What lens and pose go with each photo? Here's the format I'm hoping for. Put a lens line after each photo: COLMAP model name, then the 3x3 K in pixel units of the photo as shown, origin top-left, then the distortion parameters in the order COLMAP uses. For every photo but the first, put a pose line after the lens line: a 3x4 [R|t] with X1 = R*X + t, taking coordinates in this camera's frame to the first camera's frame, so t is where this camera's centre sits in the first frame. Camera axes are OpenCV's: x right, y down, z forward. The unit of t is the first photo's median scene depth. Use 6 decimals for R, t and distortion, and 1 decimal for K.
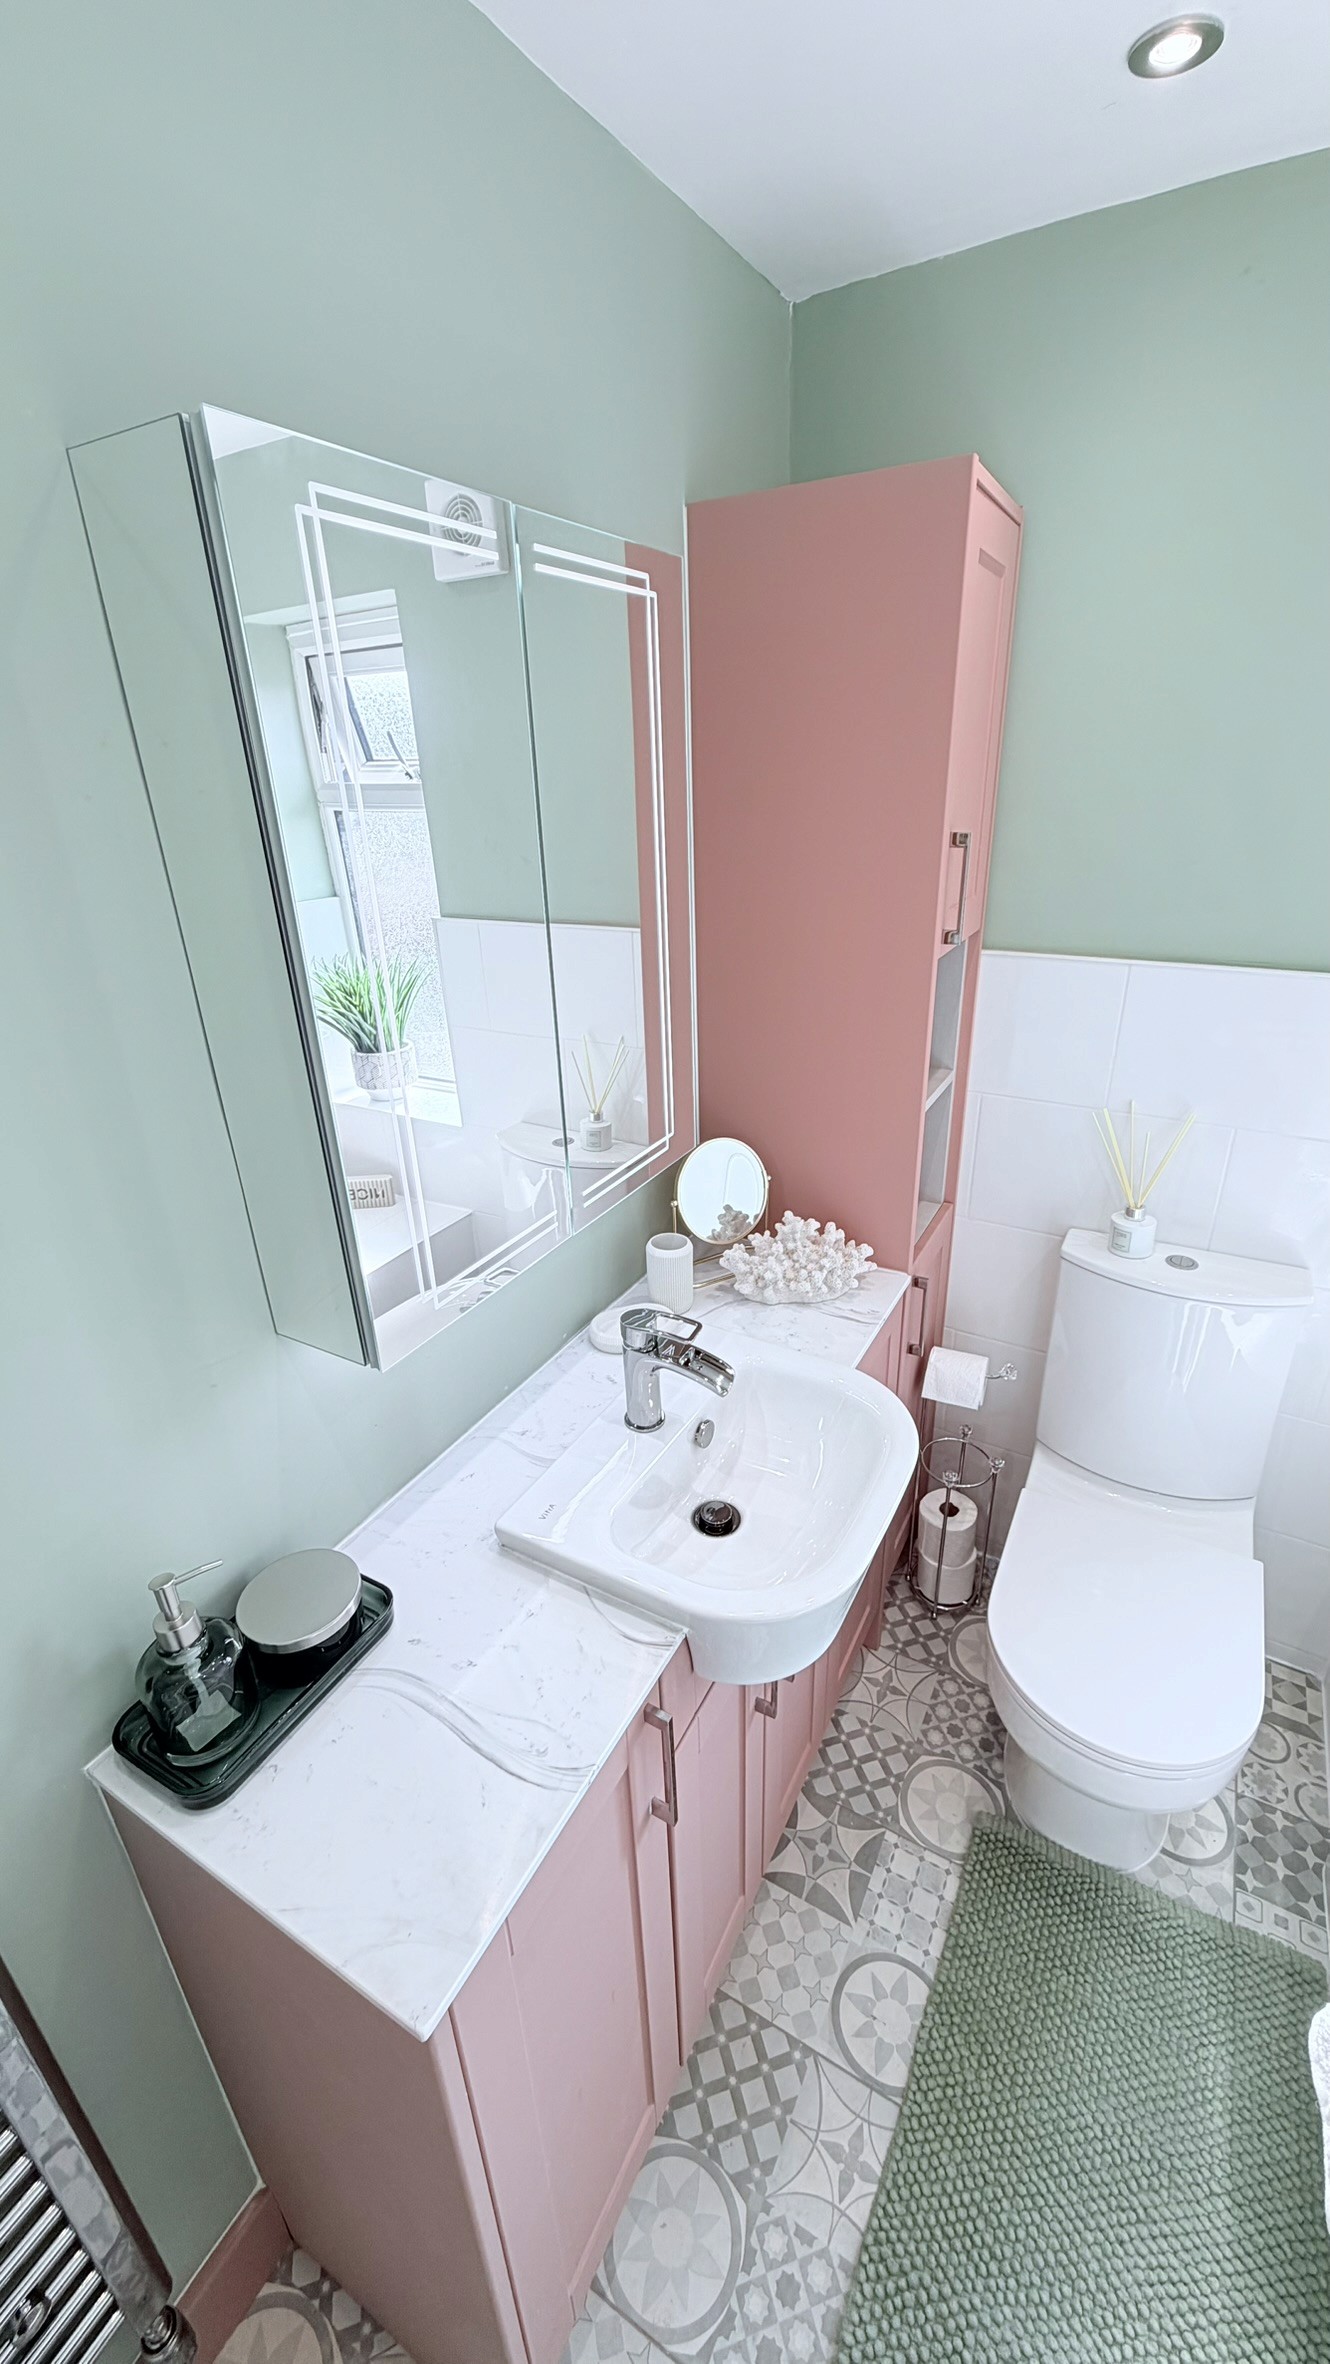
lens RADIAL K [[940.6, 0, 665.4], [0, 940.6, 1173.7], [0, 0, 1]] dist [0.000705, 0.000103]
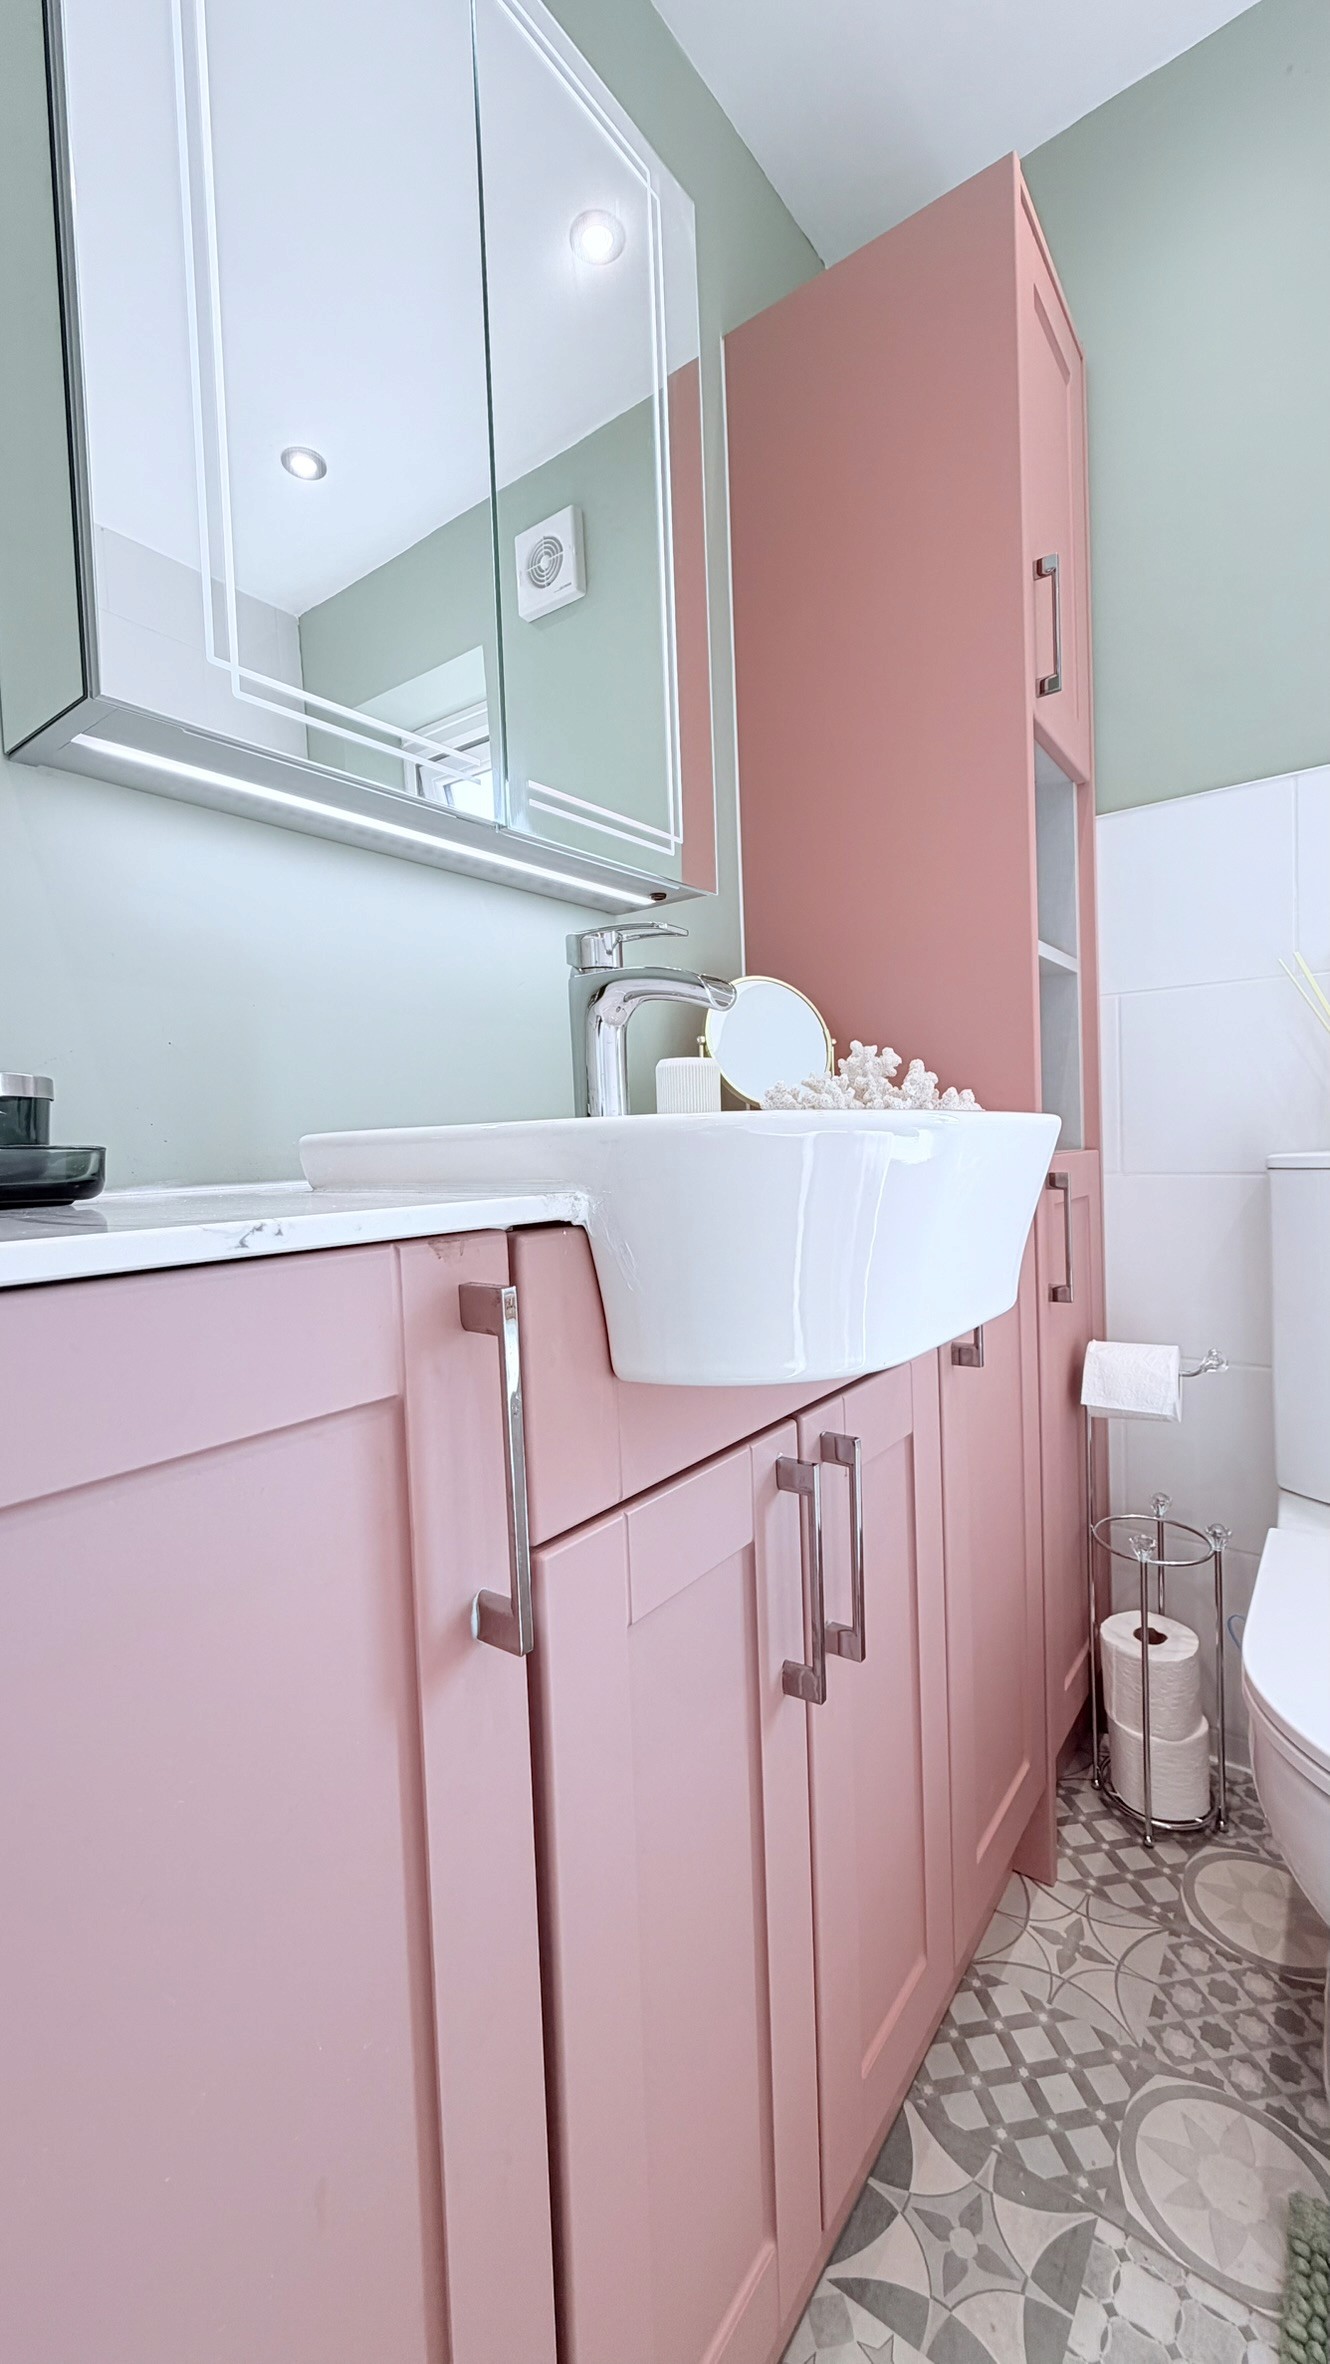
lens RADIAL K [[940.6, 0, 667.2], [0, 940.6, 1173.8], [0, 0, 1]] dist [0.000705, 0.000103]
pose [[0.991517, 0.001791, -0.129968, 0.079685], [-0.049129, 0.930892, -0.361976, 0.401423], [0.120338, 0.365291, 0.923083, 0.341137]]
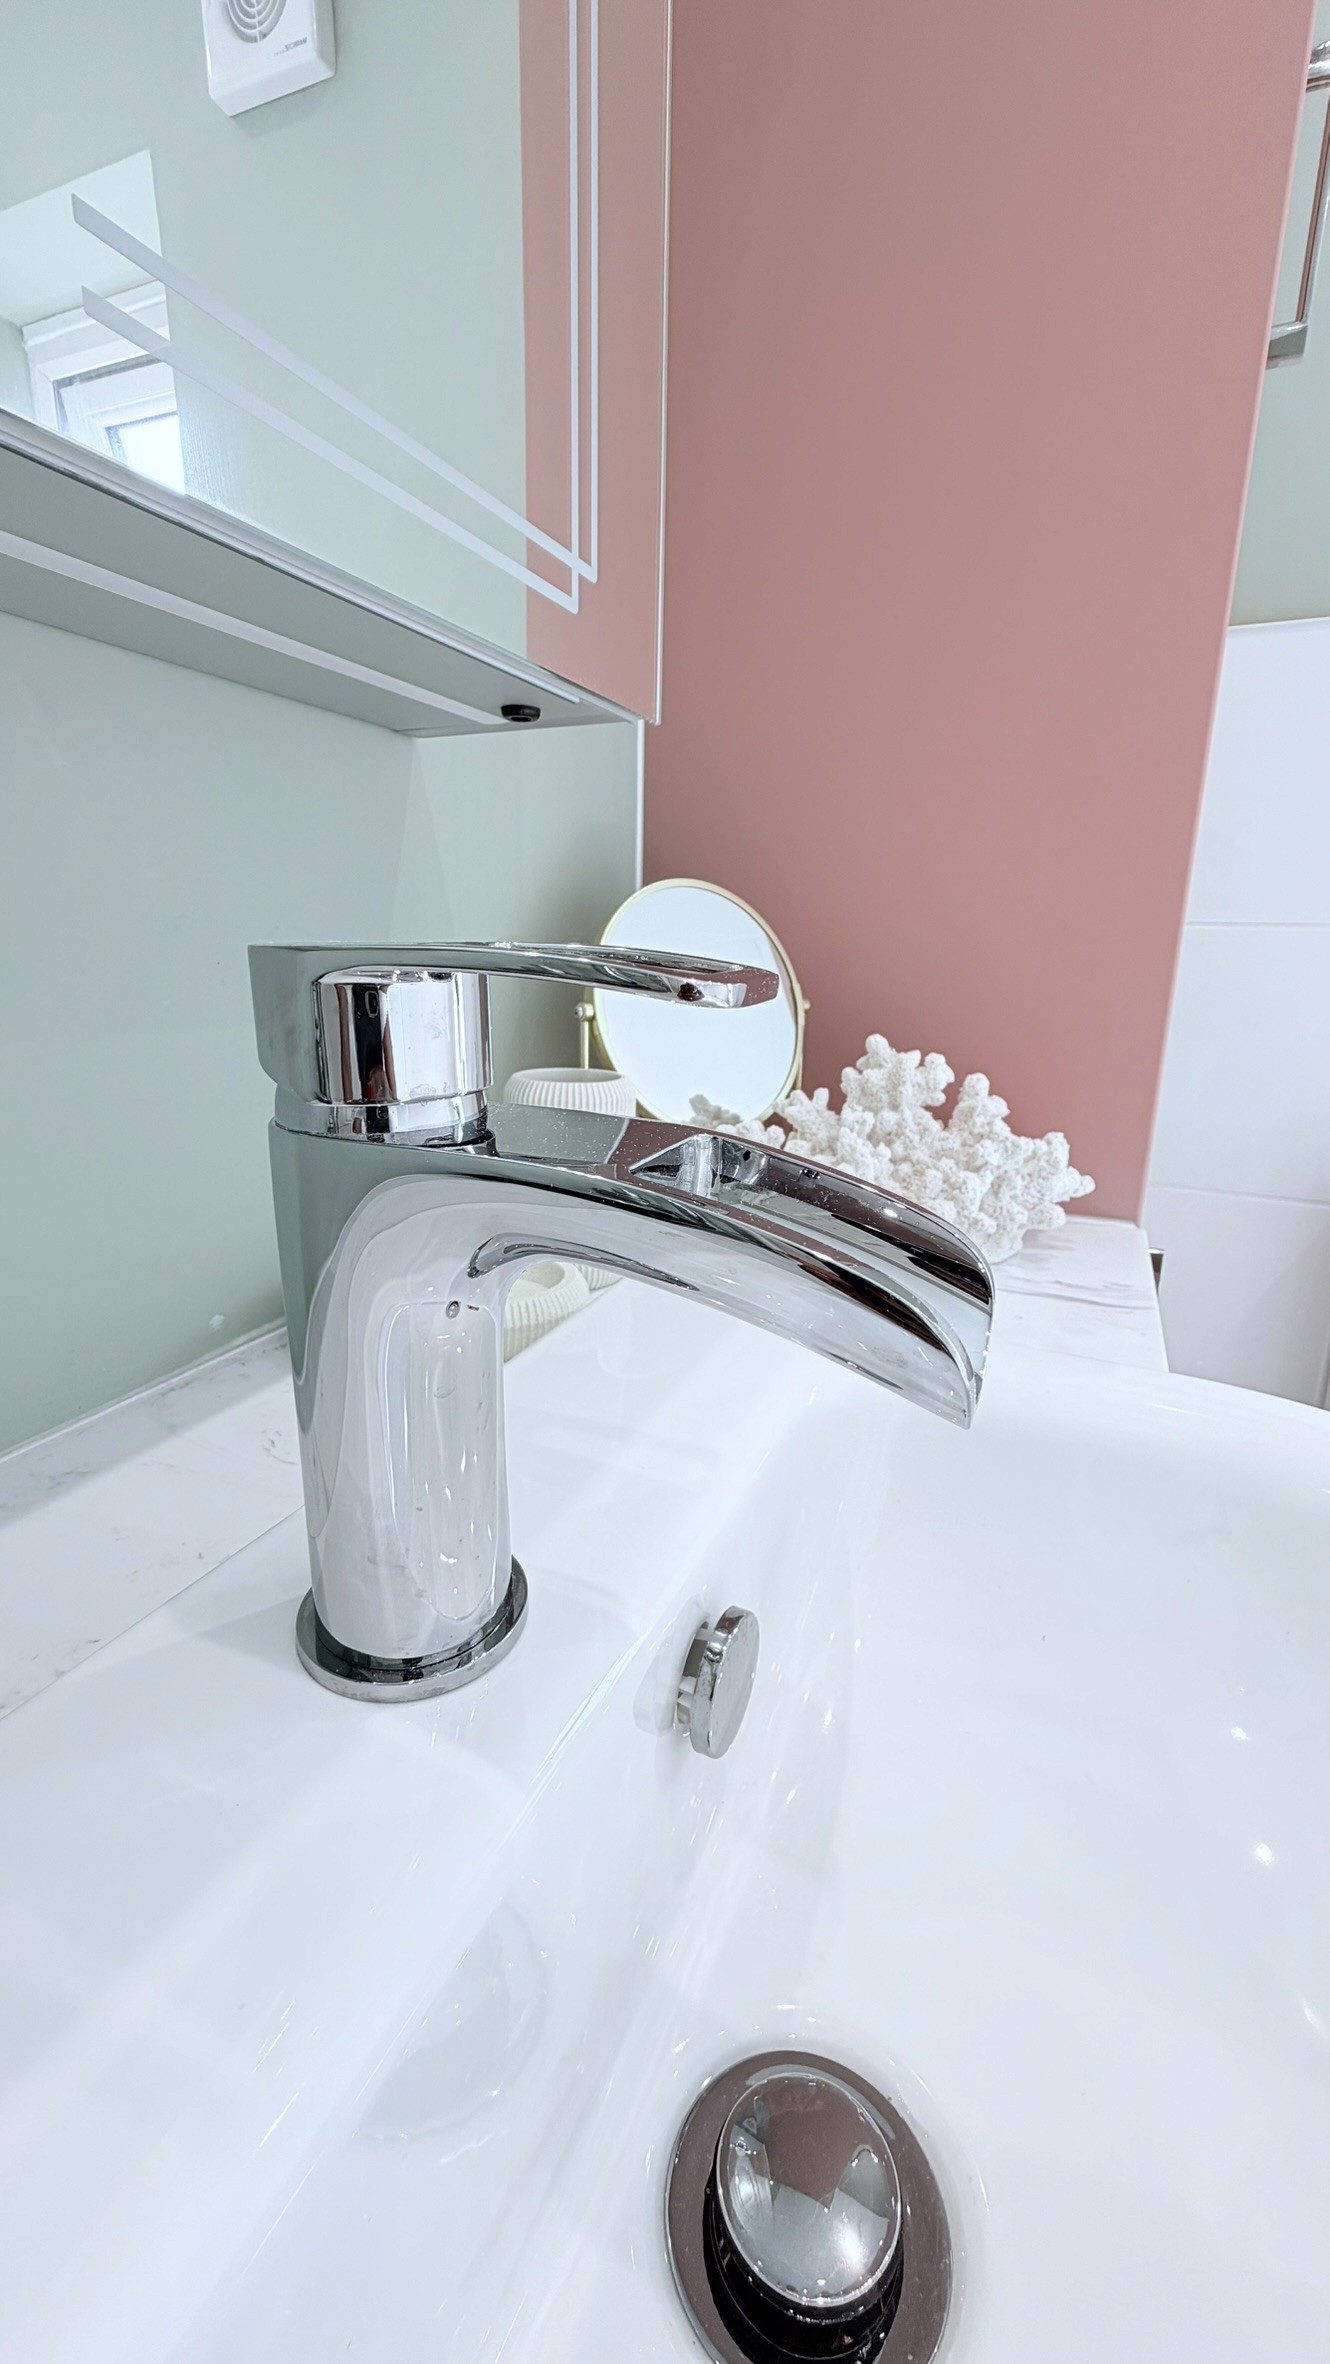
lens RADIAL K [[940.6, 0, 658.8], [0, 940.6, 1174.6], [0, 0, 1]] dist [0.000705, 0.000103]
pose [[0.994943, 0.028747, 0.096235, 0.004101], [-0.012512, 0.986176, -0.165228, 0.160735], [-0.099654, 0.163188, 0.981549, 0.624534]]
